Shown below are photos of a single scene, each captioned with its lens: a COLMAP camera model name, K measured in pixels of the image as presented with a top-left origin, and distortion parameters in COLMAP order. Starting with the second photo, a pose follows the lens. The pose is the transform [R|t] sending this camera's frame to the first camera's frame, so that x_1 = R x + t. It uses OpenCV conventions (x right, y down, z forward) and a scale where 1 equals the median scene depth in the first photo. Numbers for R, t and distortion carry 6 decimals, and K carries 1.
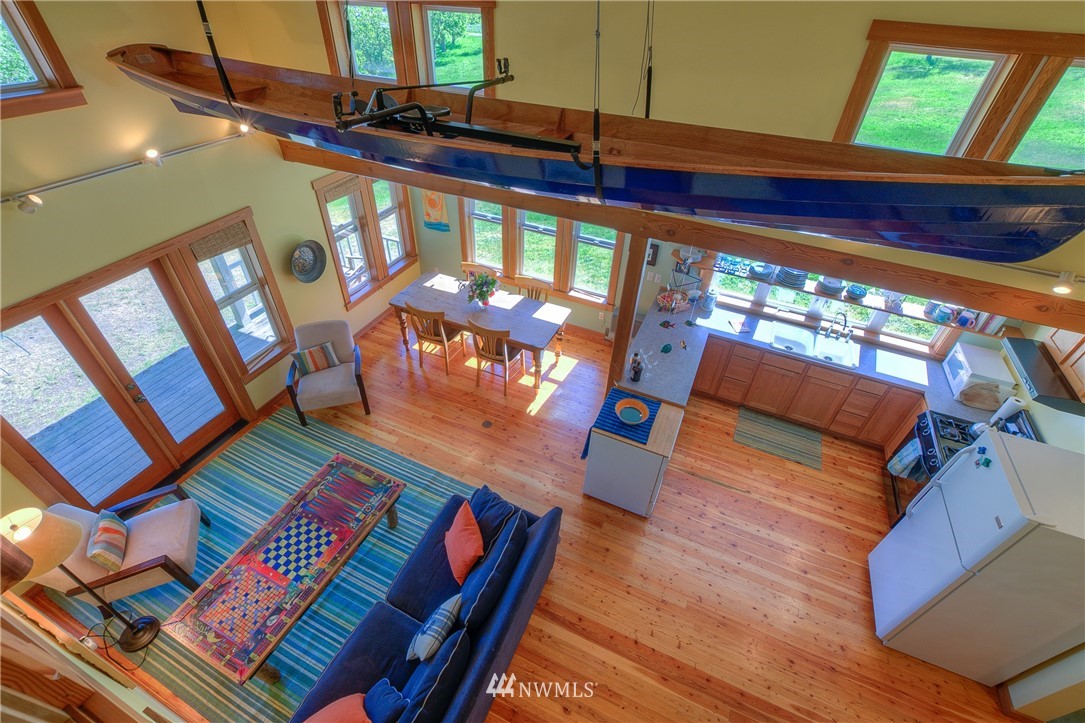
lens RADIAL K [[482.3, 0, 545.2], [0, 482.3, 352.7], [0, 0, 1]] dist [-0.024546, 0.005721]
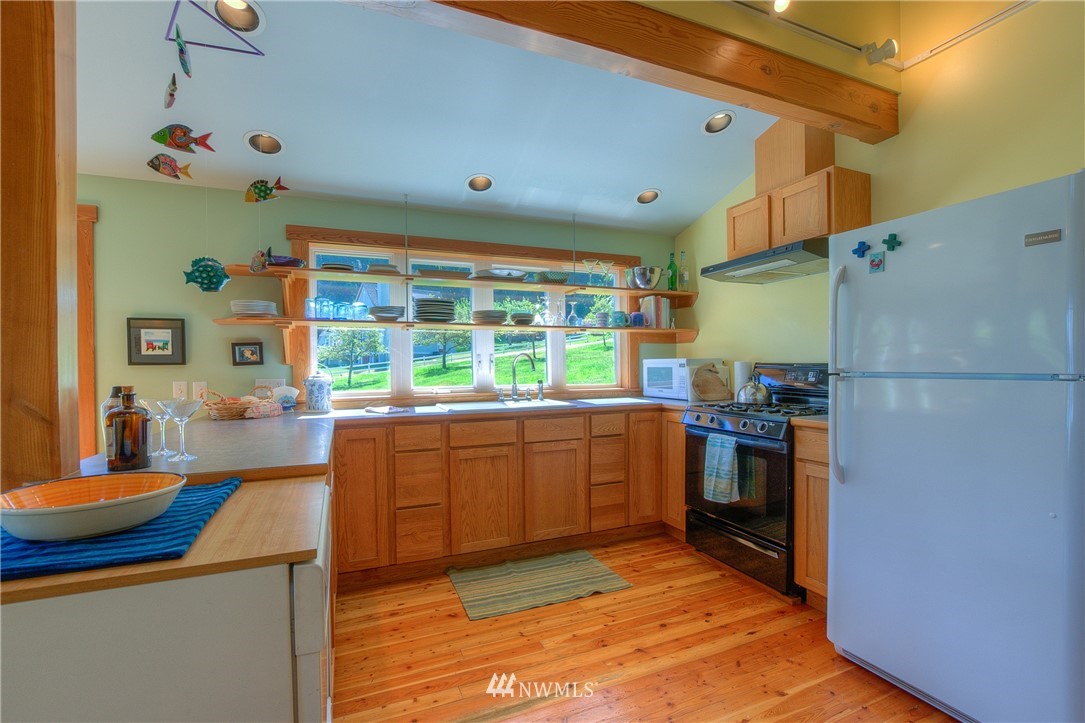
lens RADIAL K [[482.0, 0, 544.2], [0, 482.0, 368.7], [0, 0, 1]] dist [-0.015499, 0.000142]
pose [[0.679461, -0.052532, 0.731828, 0.126785], [0.490140, 0.774724, -0.399456, 0.209587], [-0.545981, 0.630113, 0.552143, 0.567540]]
